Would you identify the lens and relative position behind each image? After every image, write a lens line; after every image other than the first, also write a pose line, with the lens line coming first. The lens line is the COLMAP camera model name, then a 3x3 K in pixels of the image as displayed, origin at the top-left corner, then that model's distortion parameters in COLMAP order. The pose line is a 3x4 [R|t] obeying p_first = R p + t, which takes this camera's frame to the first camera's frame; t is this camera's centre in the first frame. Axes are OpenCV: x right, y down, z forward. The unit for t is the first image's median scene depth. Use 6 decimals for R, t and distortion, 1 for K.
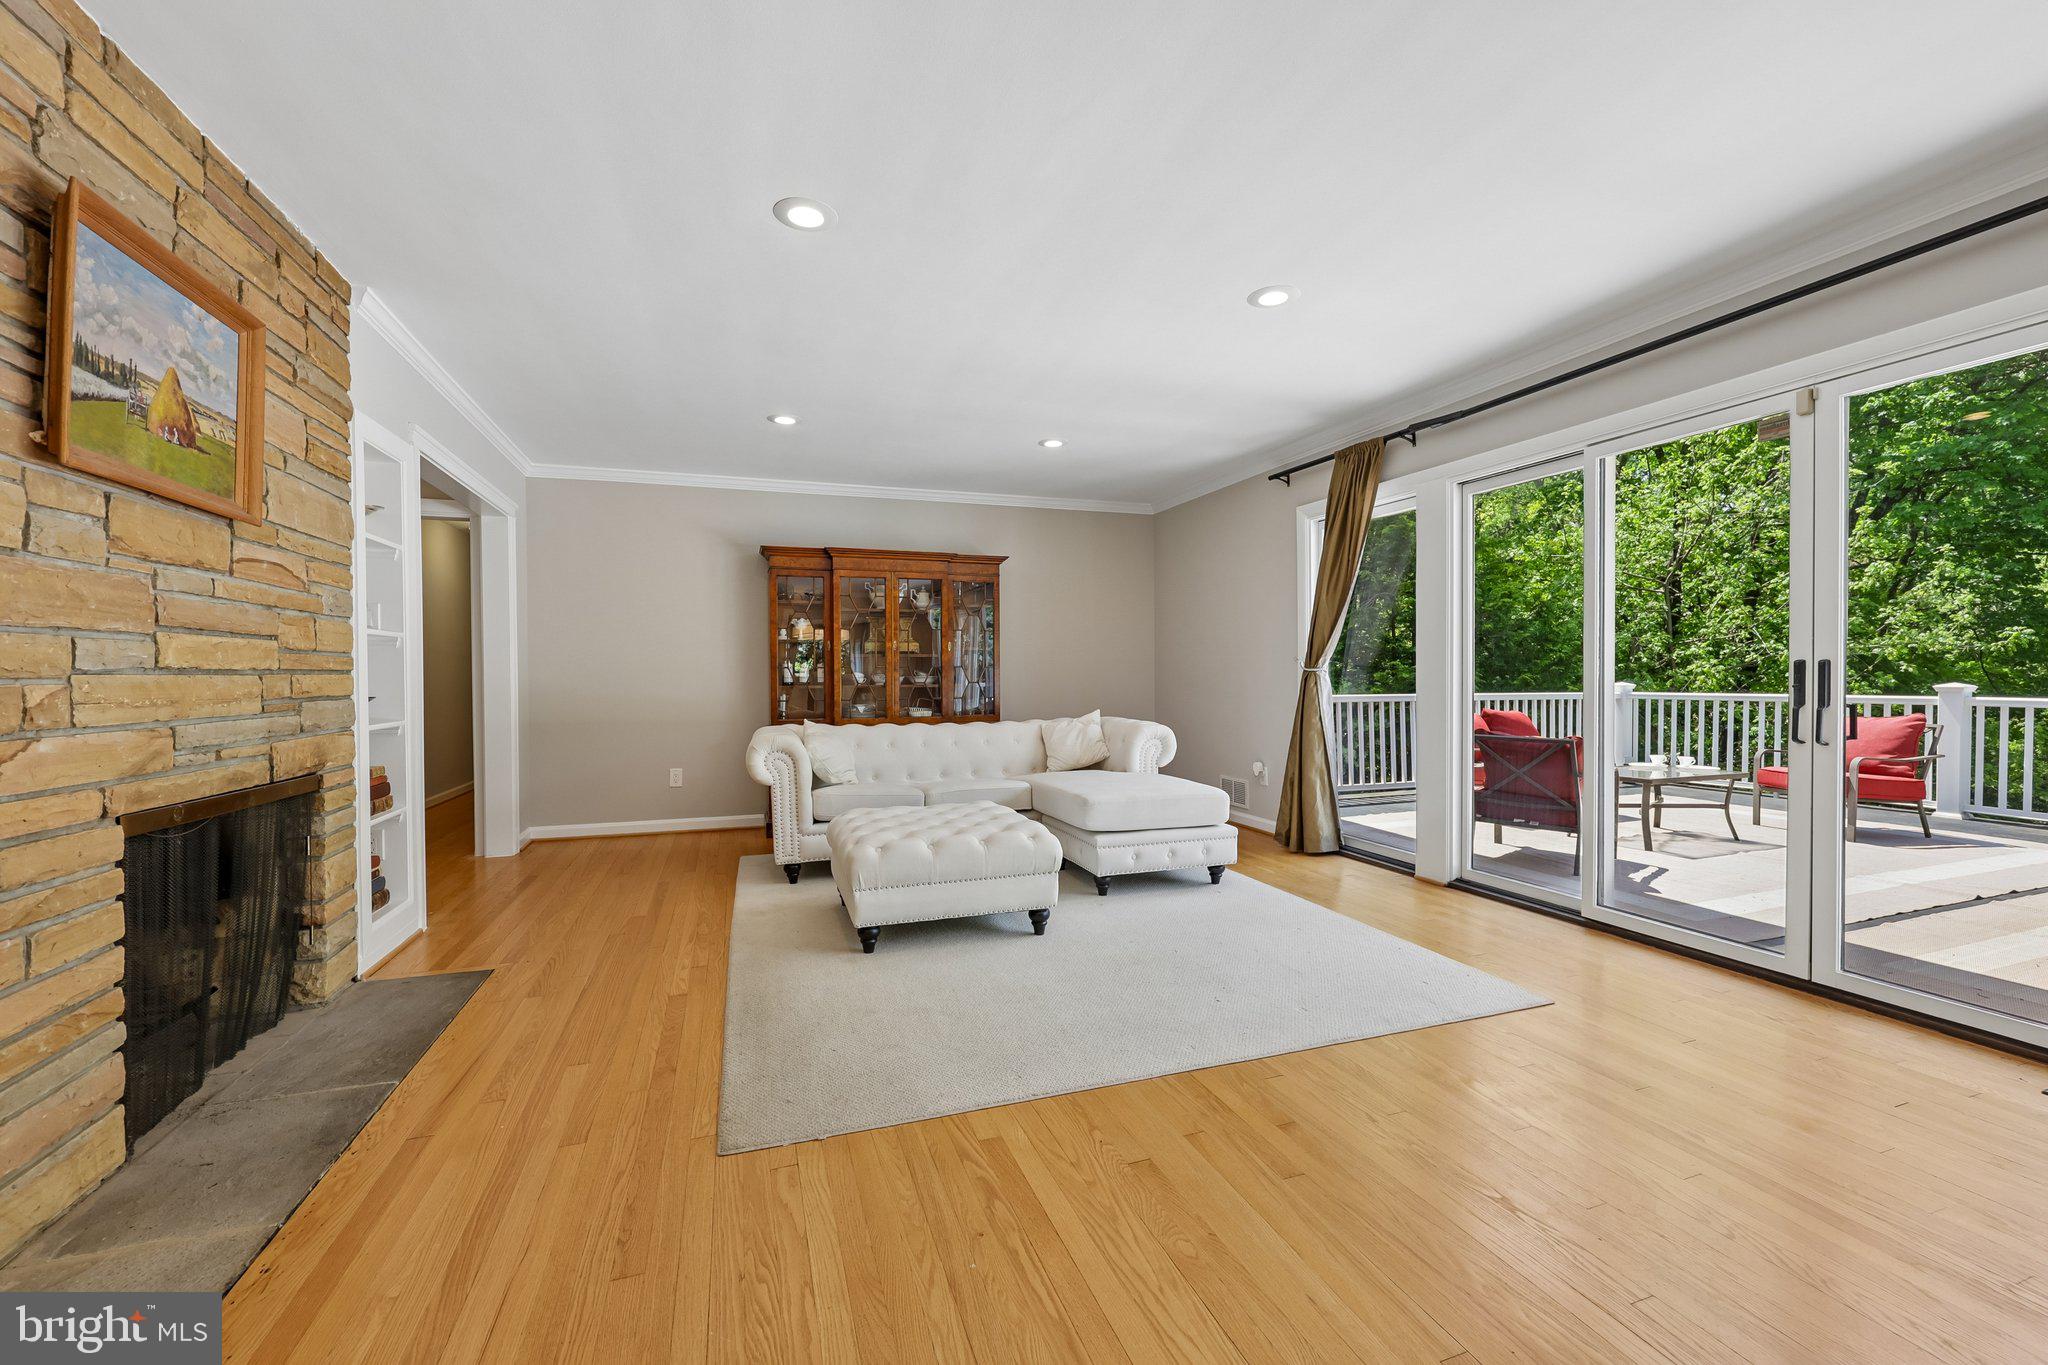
lens RADIAL K [[824.7, 0, 1026.8], [0, 824.7, 682.5], [0, 0, 1]] dist [0.002260, 0.000651]
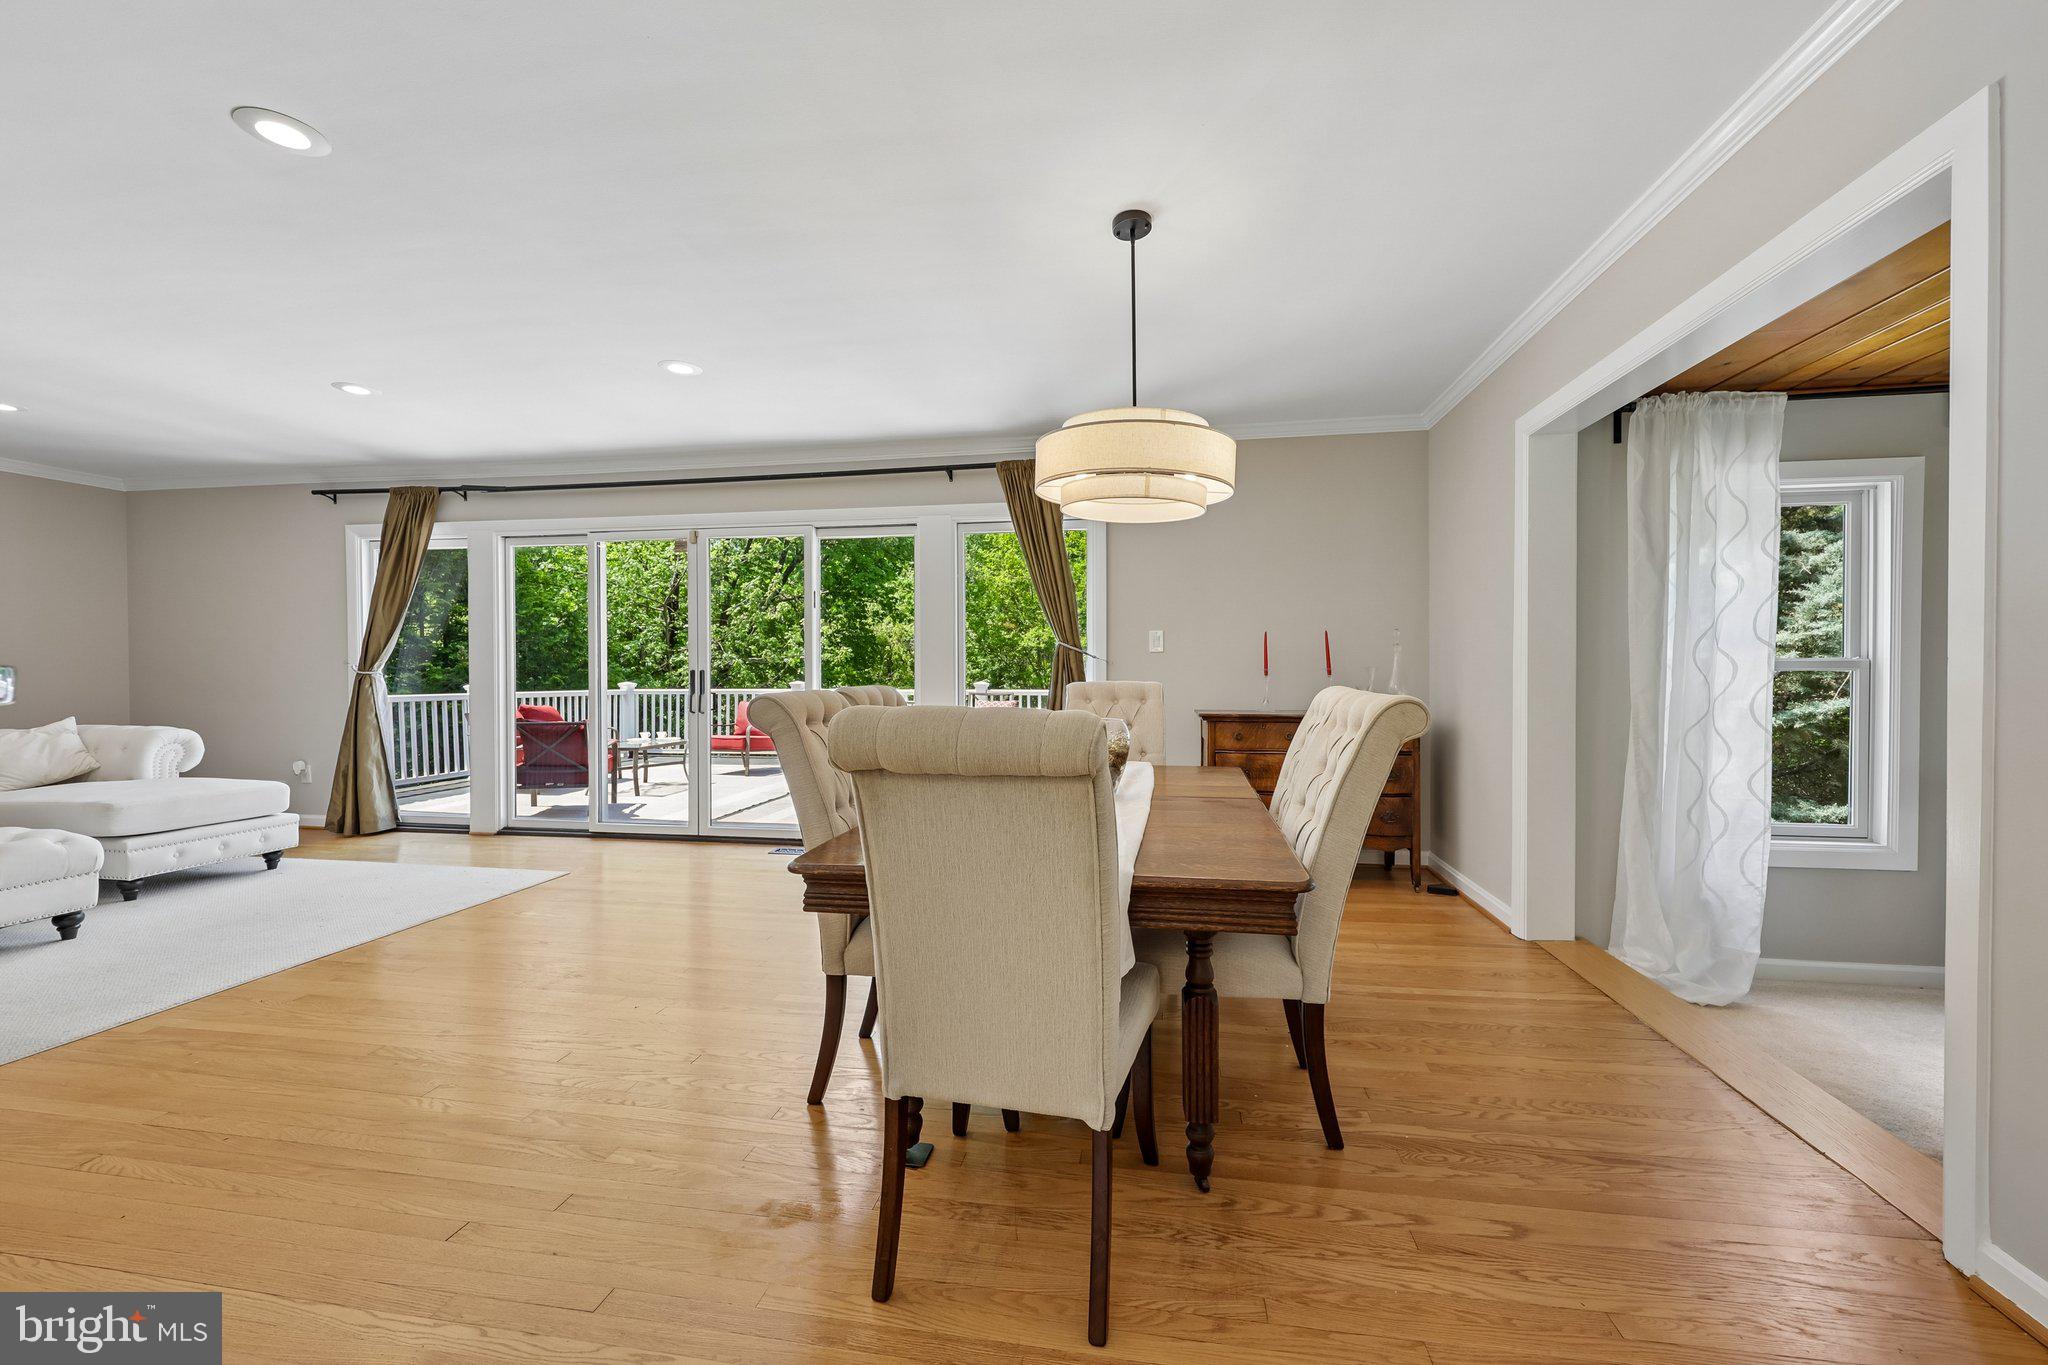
lens RADIAL K [[824.7, 0, 1033.7], [0, 824.7, 683.4], [0, 0, 1]] dist [0.002260, 0.000651]
pose [[0.483121, -0.007394, 0.875522, -0.203853], [0.006522, 0.999967, 0.004846, -0.000570], [-0.875529, 0.003369, 0.483153, -0.348878]]
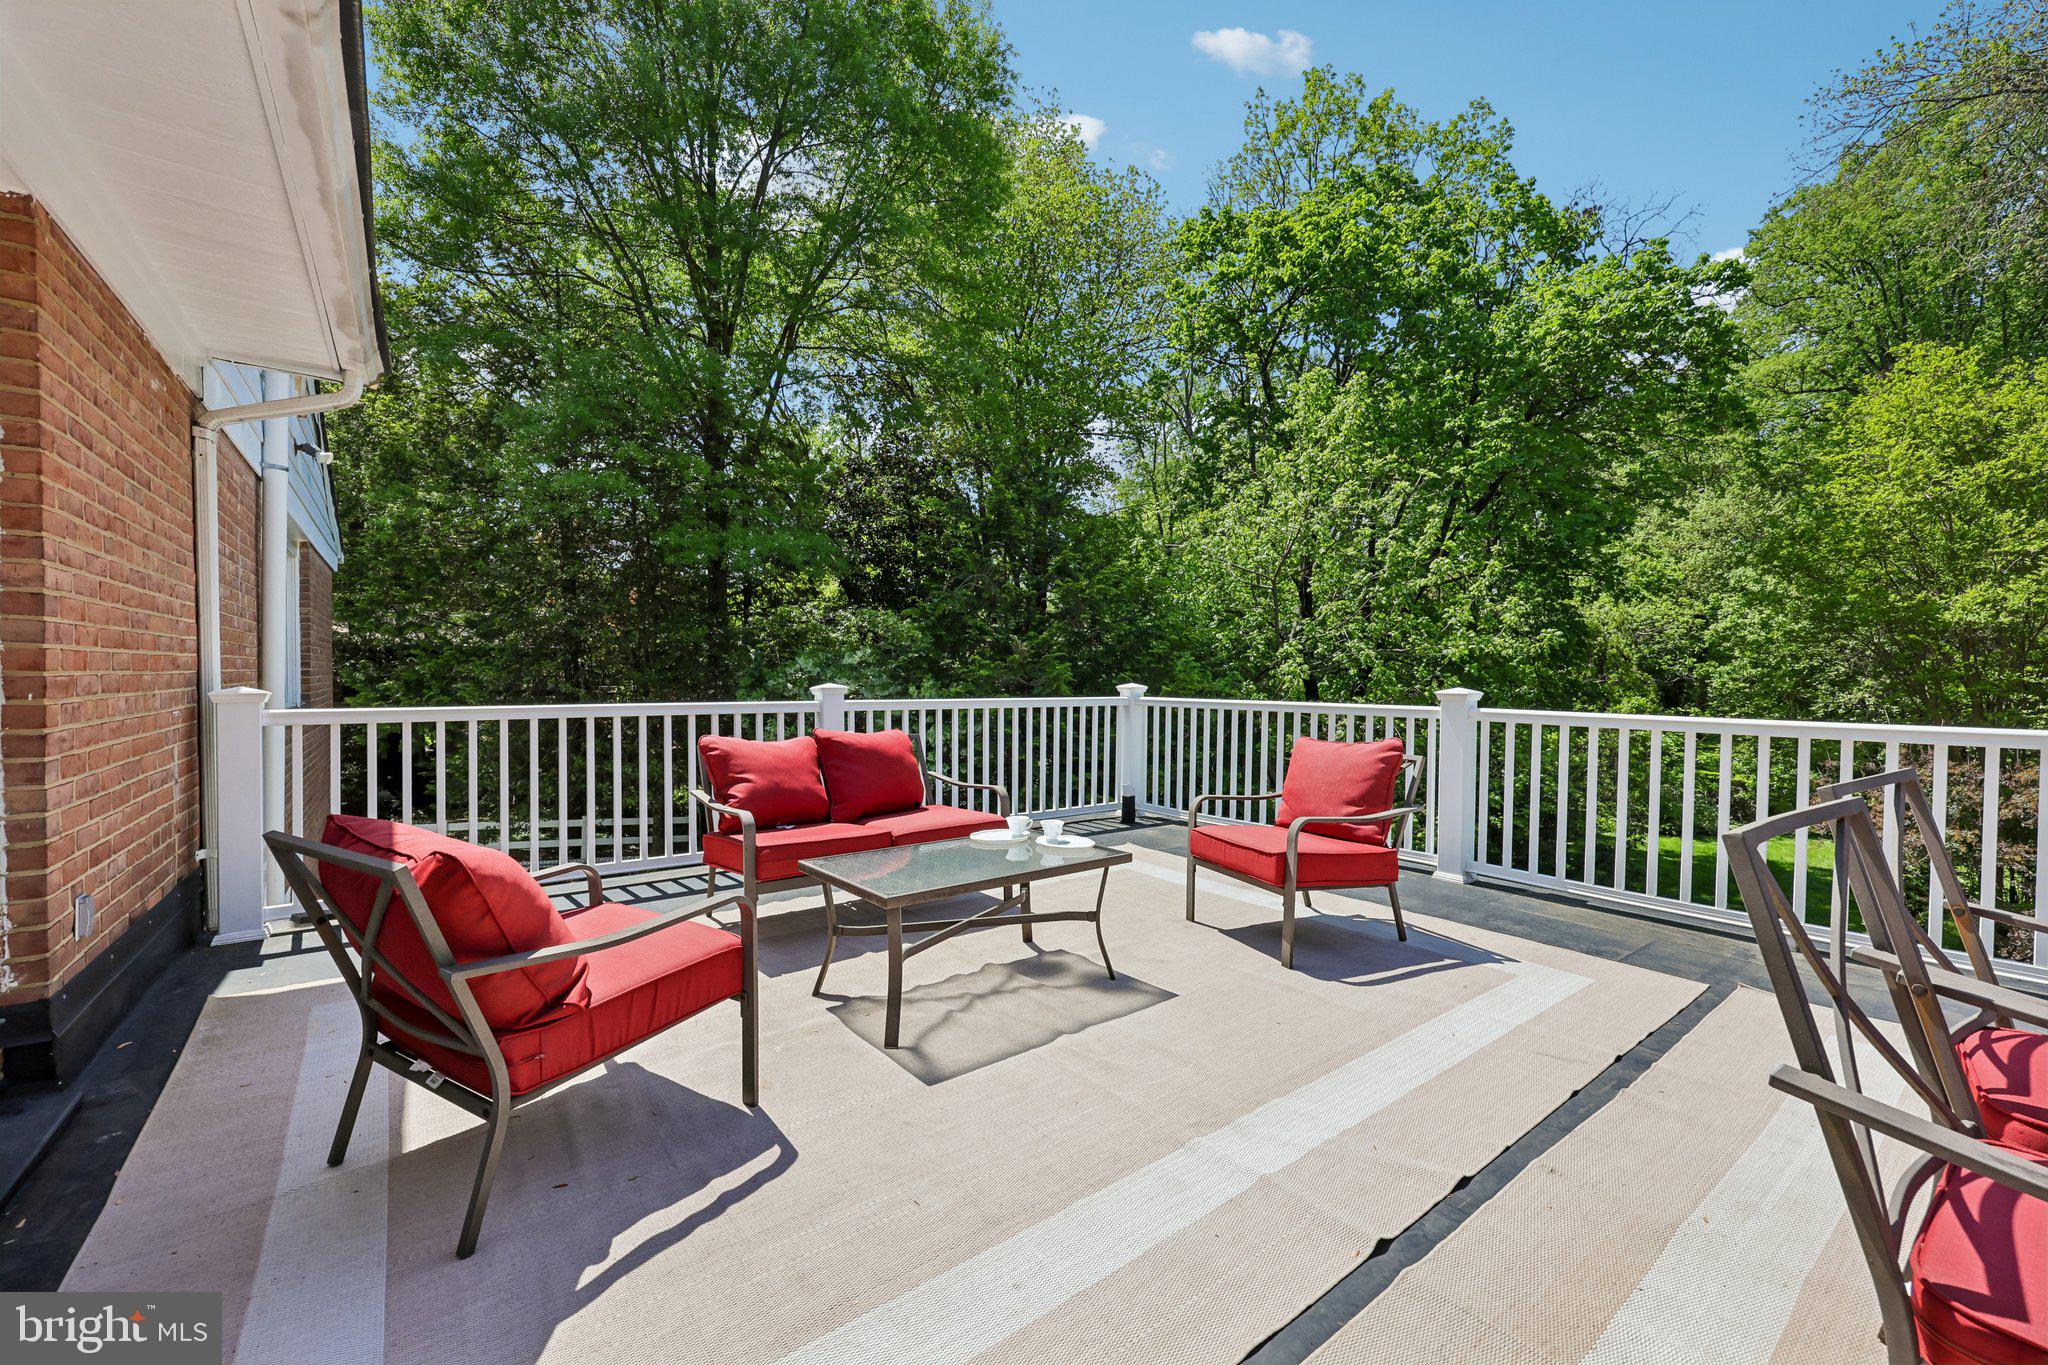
lens RADIAL K [[824.7, 0, 1027.3], [0, 824.7, 685.1], [0, 0, 1]] dist [0.002260, 0.000651]
pose [[0.955952, 0.004155, 0.293495, 0.719726], [-0.006447, 0.999956, 0.006844, -0.004687], [-0.293453, -0.008435, 0.955936, 0.558179]]
